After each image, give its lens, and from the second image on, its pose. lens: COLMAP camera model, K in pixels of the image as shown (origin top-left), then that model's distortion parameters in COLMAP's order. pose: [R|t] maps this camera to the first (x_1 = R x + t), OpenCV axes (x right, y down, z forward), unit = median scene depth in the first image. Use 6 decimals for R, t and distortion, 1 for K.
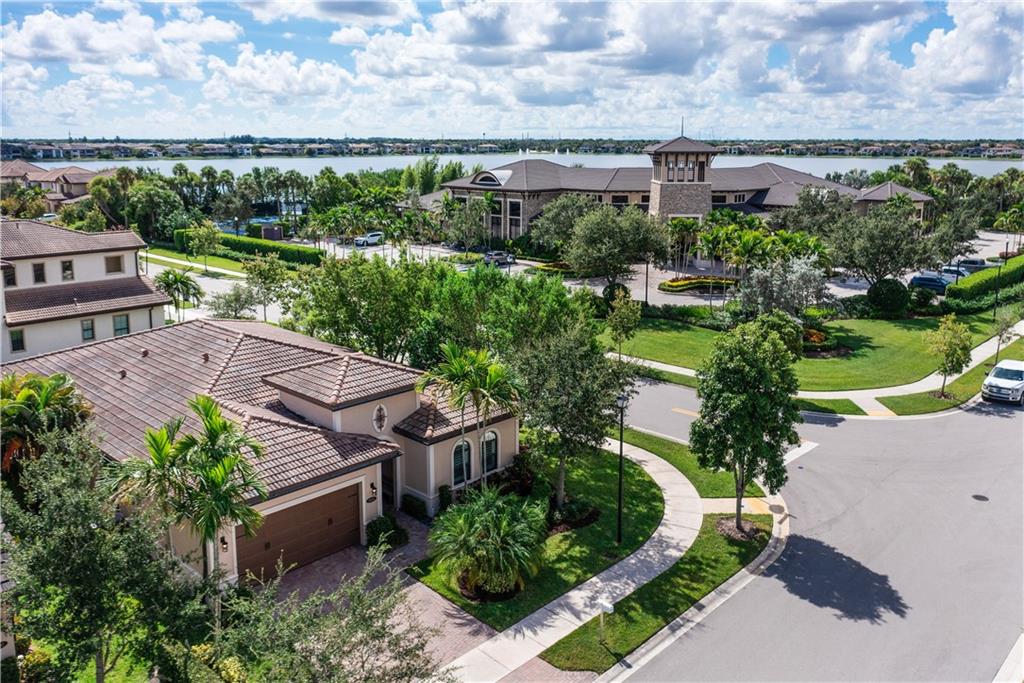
lens RADIAL K [[811.6, 0, 512.0], [0, 811.6, 341.5], [0, 0, 1]] dist [0.000683, 0.004756]
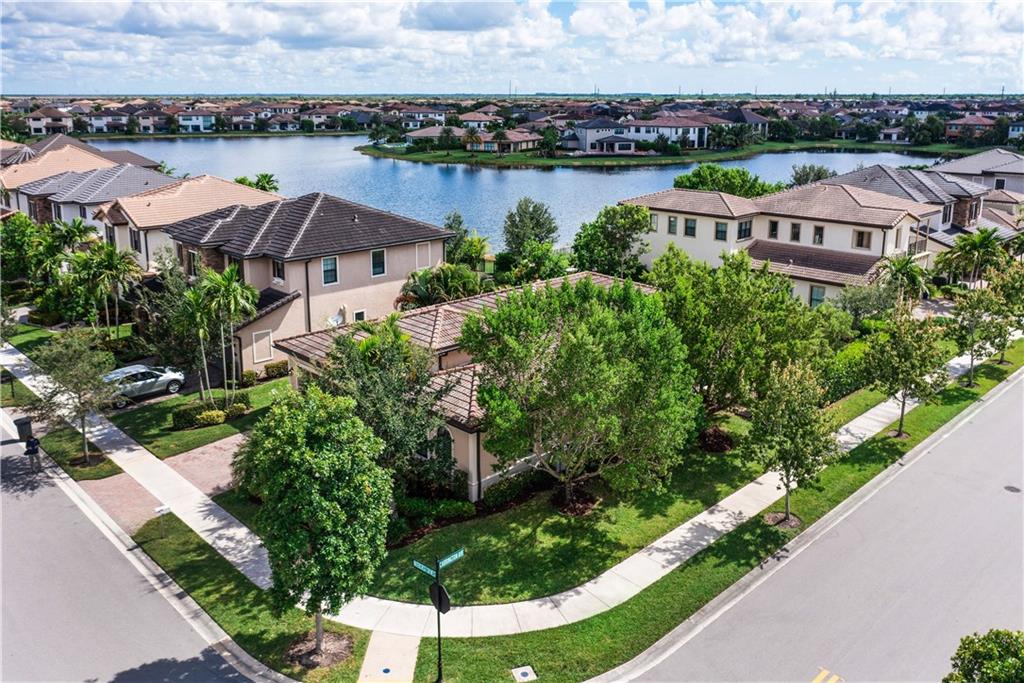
lens RADIAL K [[811.6, 0, 512.0], [0, 811.6, 341.5], [0, 0, 1]] dist [0.000683, 0.004756]
pose [[-0.038080, 0.287603, -0.956992, 0.941535], [-0.237892, 0.927544, 0.288219, -0.306841], [0.970545, 0.238636, 0.033098, 1.113257]]
